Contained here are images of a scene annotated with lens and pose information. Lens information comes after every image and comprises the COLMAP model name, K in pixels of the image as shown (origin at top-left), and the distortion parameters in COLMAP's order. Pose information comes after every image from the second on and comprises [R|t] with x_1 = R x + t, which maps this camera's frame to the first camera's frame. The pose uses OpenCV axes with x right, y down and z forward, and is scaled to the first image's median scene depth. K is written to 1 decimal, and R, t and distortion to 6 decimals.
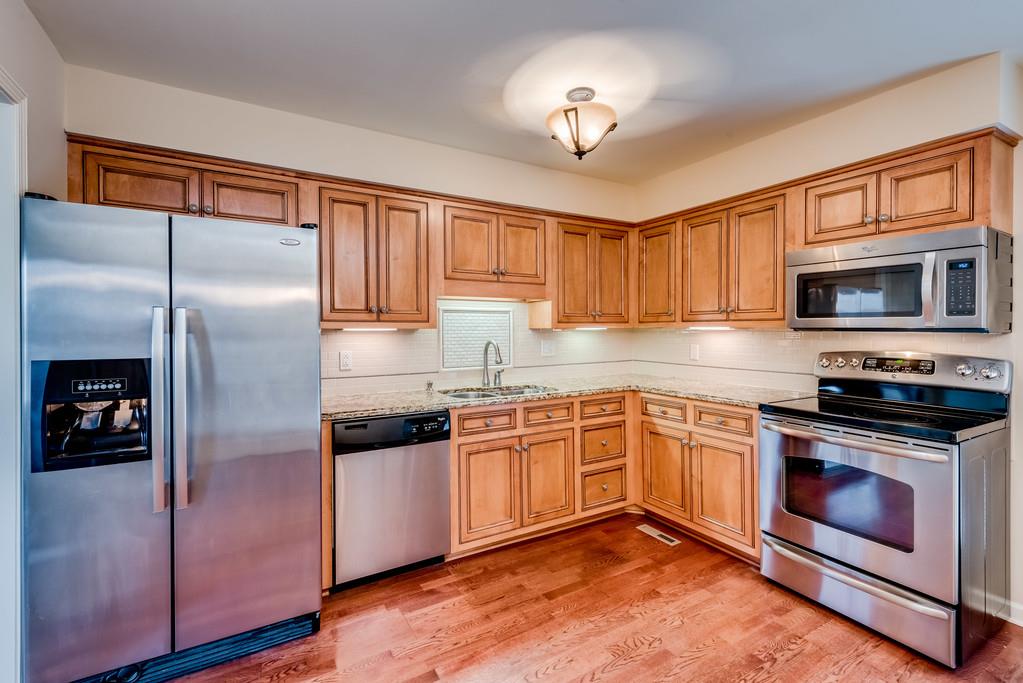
lens RADIAL K [[448.8, 0, 505.0], [0, 448.8, 328.7], [0, 0, 1]] dist [0.017782, -0.008764]
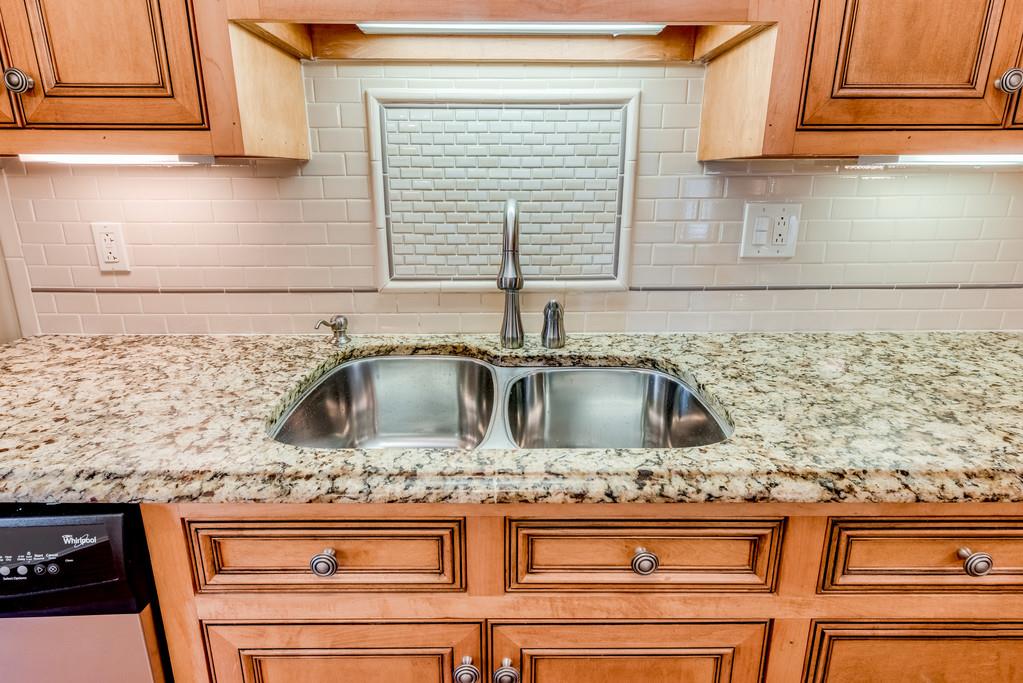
lens RADIAL K [[512.1, 0, 505.3], [0, 512.1, 310.2], [0, 0, 1]] dist [0.003128, 0.000377]
pose [[0.866866, 0.128720, -0.481638, 0.150837], [-0.004251, 0.967966, 0.251044, 0.012962], [0.498523, -0.215574, 0.839644, 0.812542]]
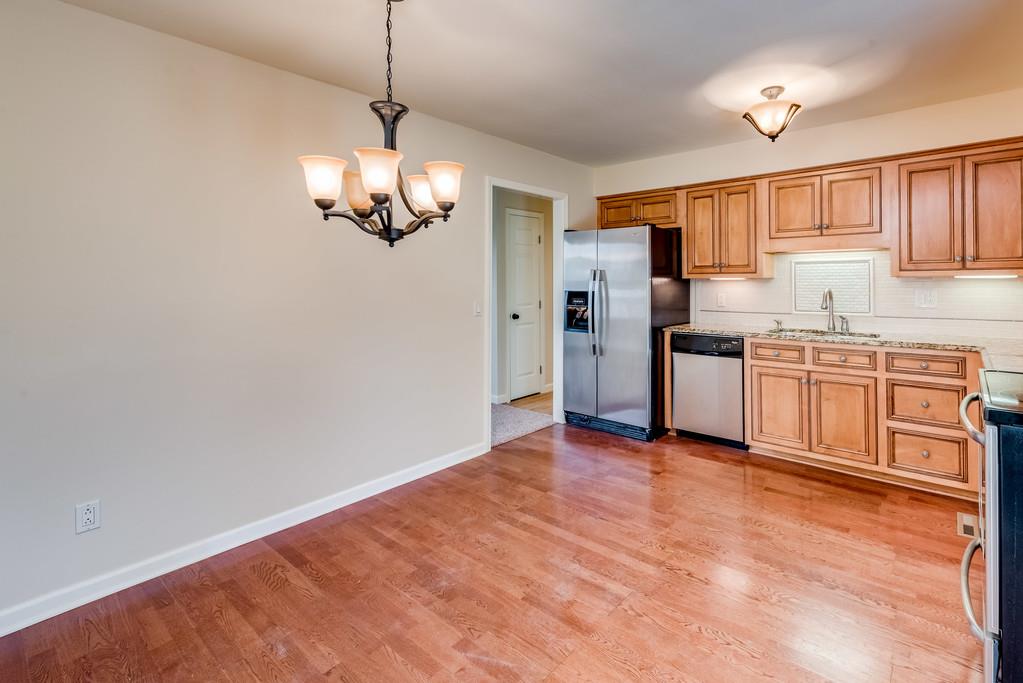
lens RADIAL K [[468.9, 0, 607.6], [0, 468.9, 273.2], [0, 0, 1]] dist [0.001596, 0.000080]
pose [[0.396380, -0.014844, -0.917966, 0.930454], [0.003698, 0.999887, -0.014572, 0.004689], [0.918079, 0.002381, 0.396391, 0.053309]]
